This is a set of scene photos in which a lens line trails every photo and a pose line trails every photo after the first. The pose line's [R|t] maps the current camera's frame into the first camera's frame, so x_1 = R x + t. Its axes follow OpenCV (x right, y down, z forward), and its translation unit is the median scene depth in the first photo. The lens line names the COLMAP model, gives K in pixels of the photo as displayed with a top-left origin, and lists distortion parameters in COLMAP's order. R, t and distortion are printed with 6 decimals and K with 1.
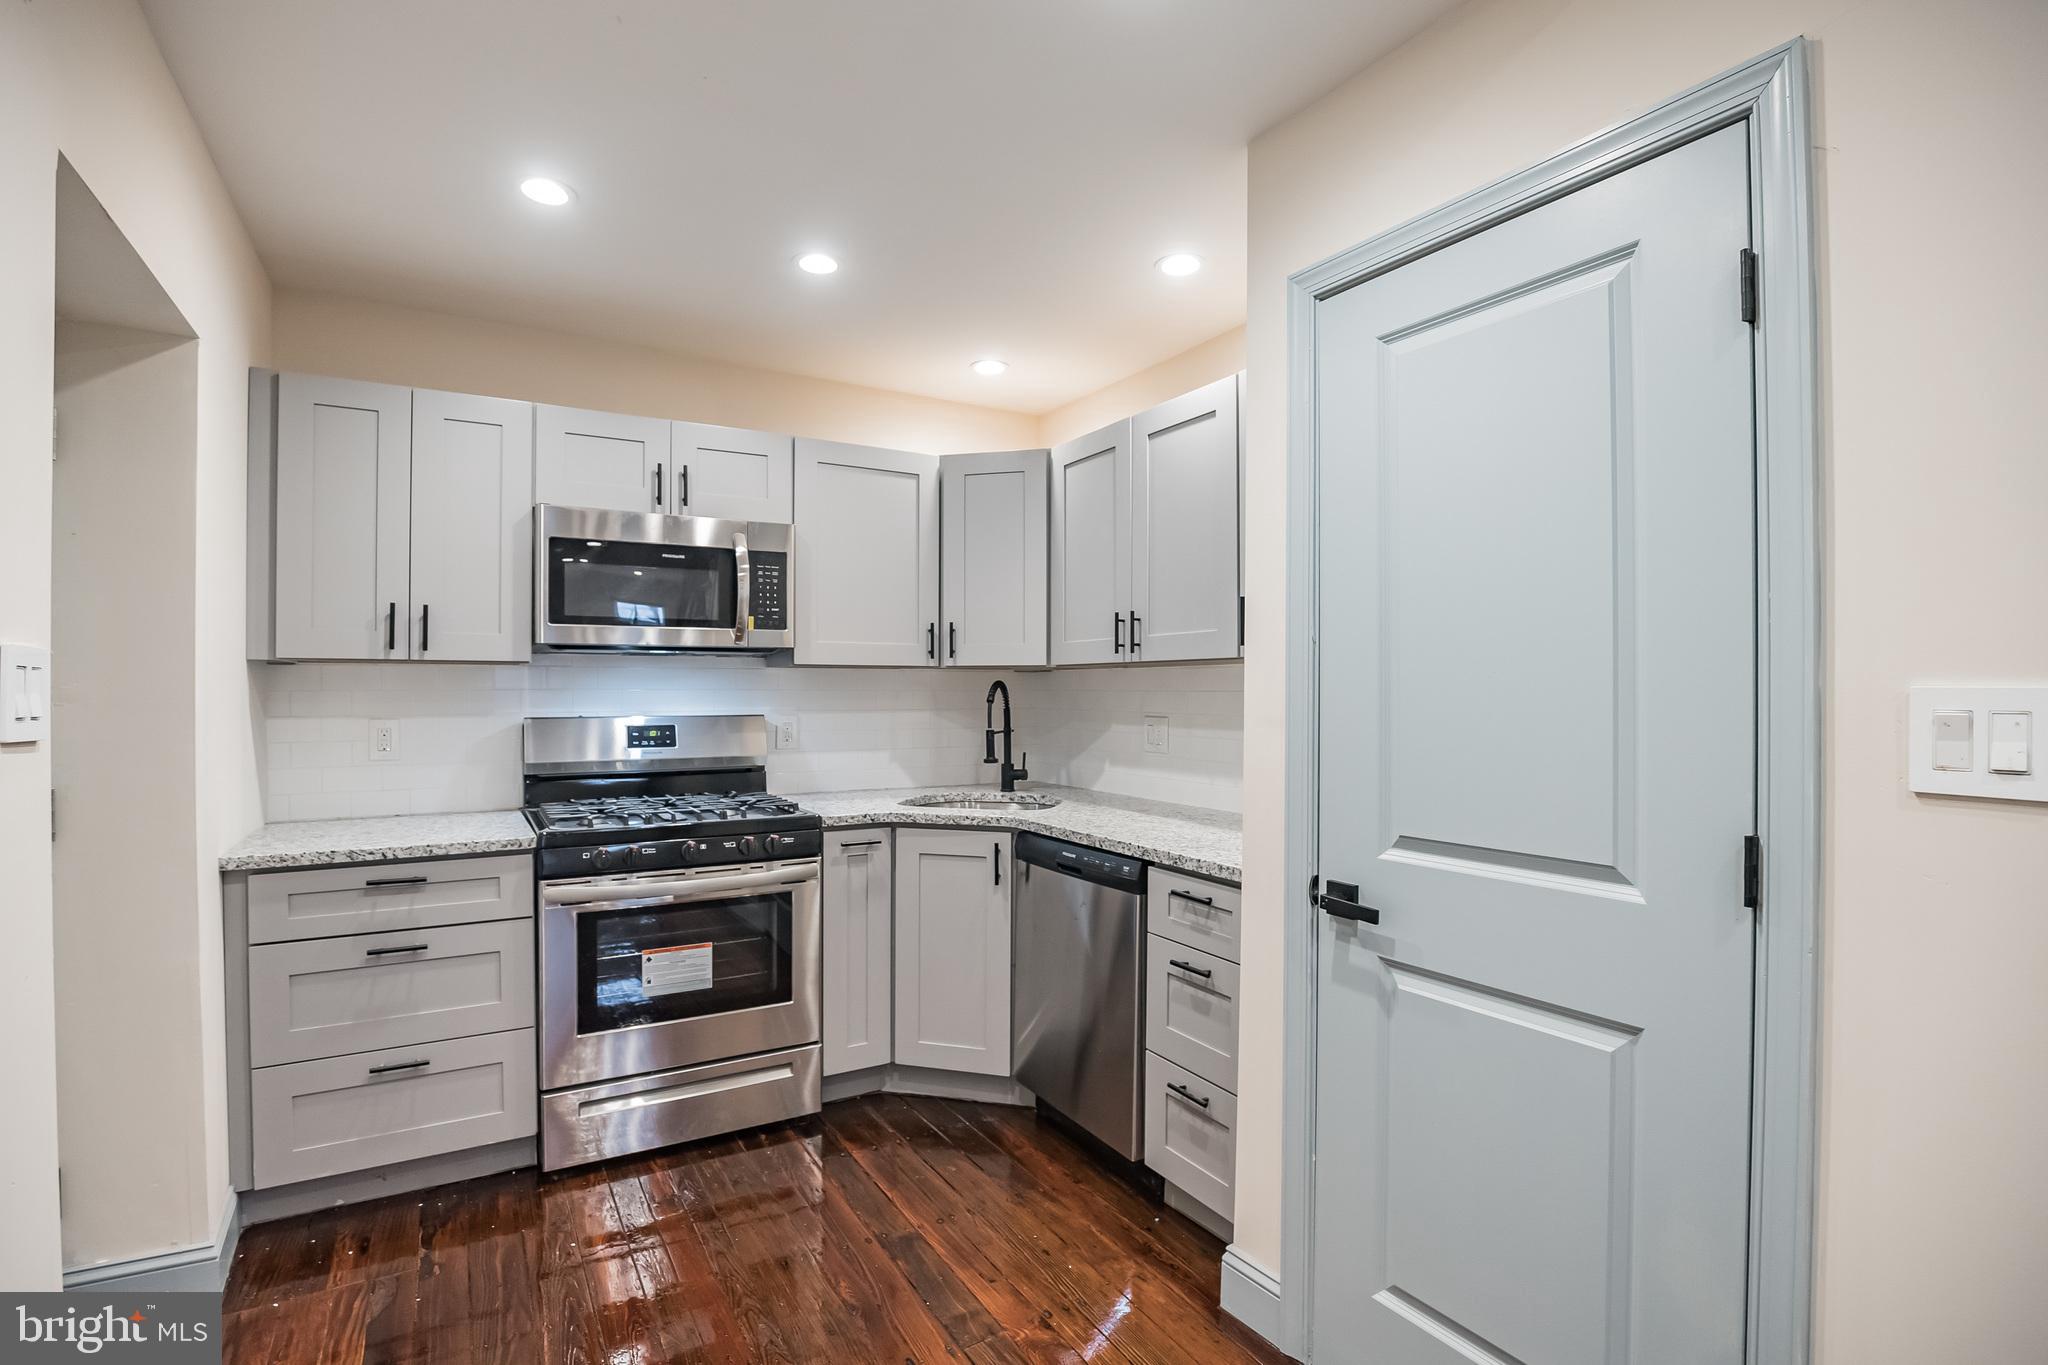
lens RADIAL K [[980.1, 0, 1024.0], [0, 980.1, 682.5], [0, 0, 1]] dist [-0.025498, 0.000160]
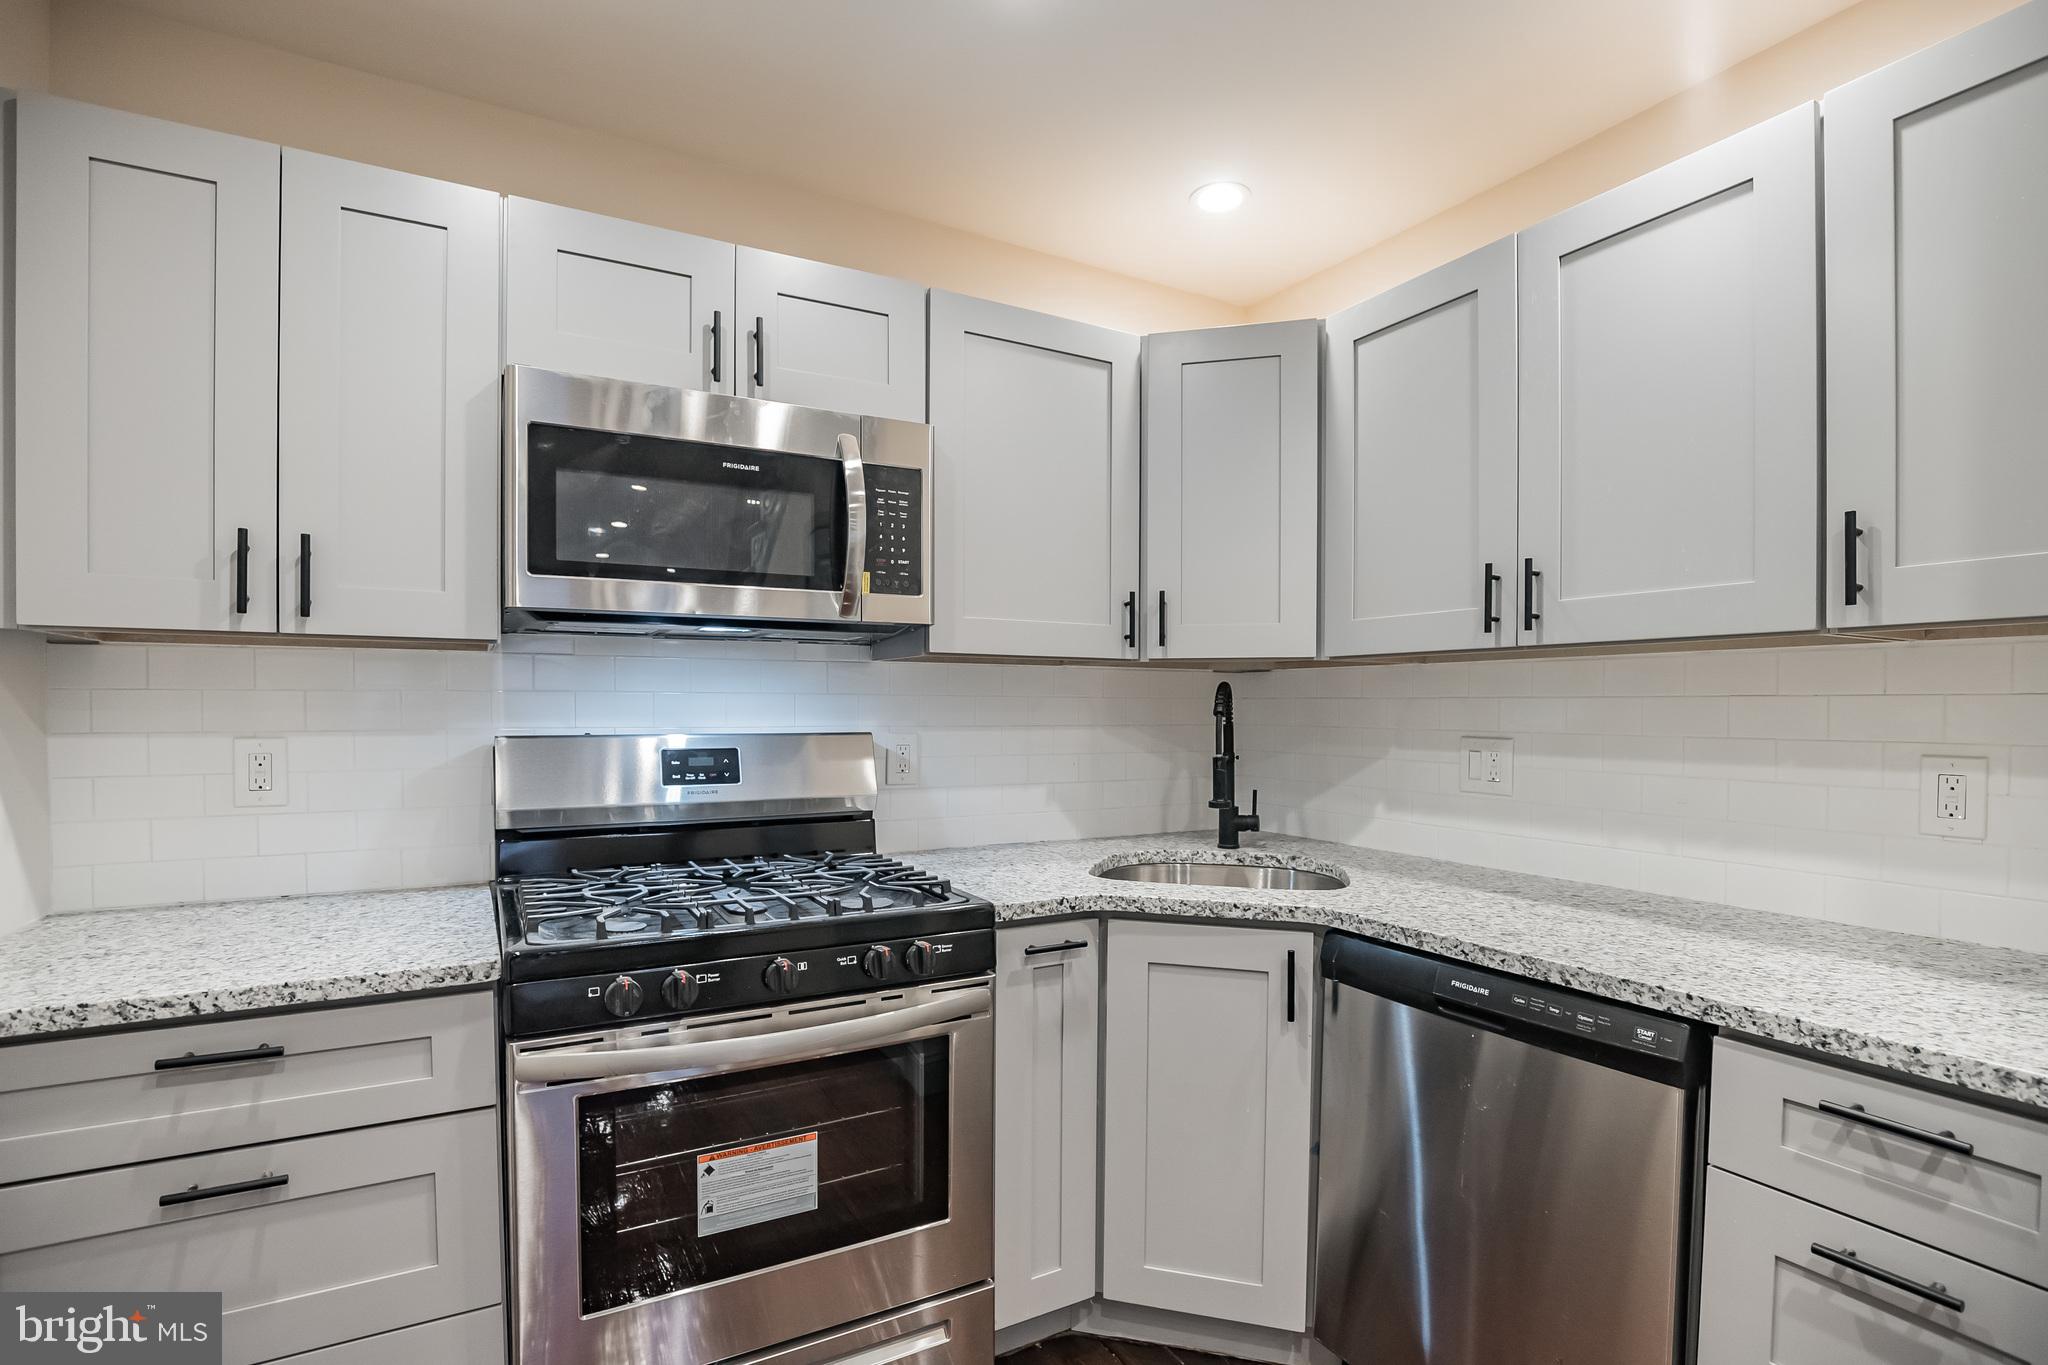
lens RADIAL K [[1001.6, 0, 1058.4], [0, 1001.6, 721.1], [0, 0, 1]] dist [-0.025256, 0.001567]
pose [[0.999981, 0.004084, 0.004517, -0.171797], [-0.004181, 0.999755, 0.021722, 0.012323], [-0.004427, -0.021740, 0.999754, 0.397480]]
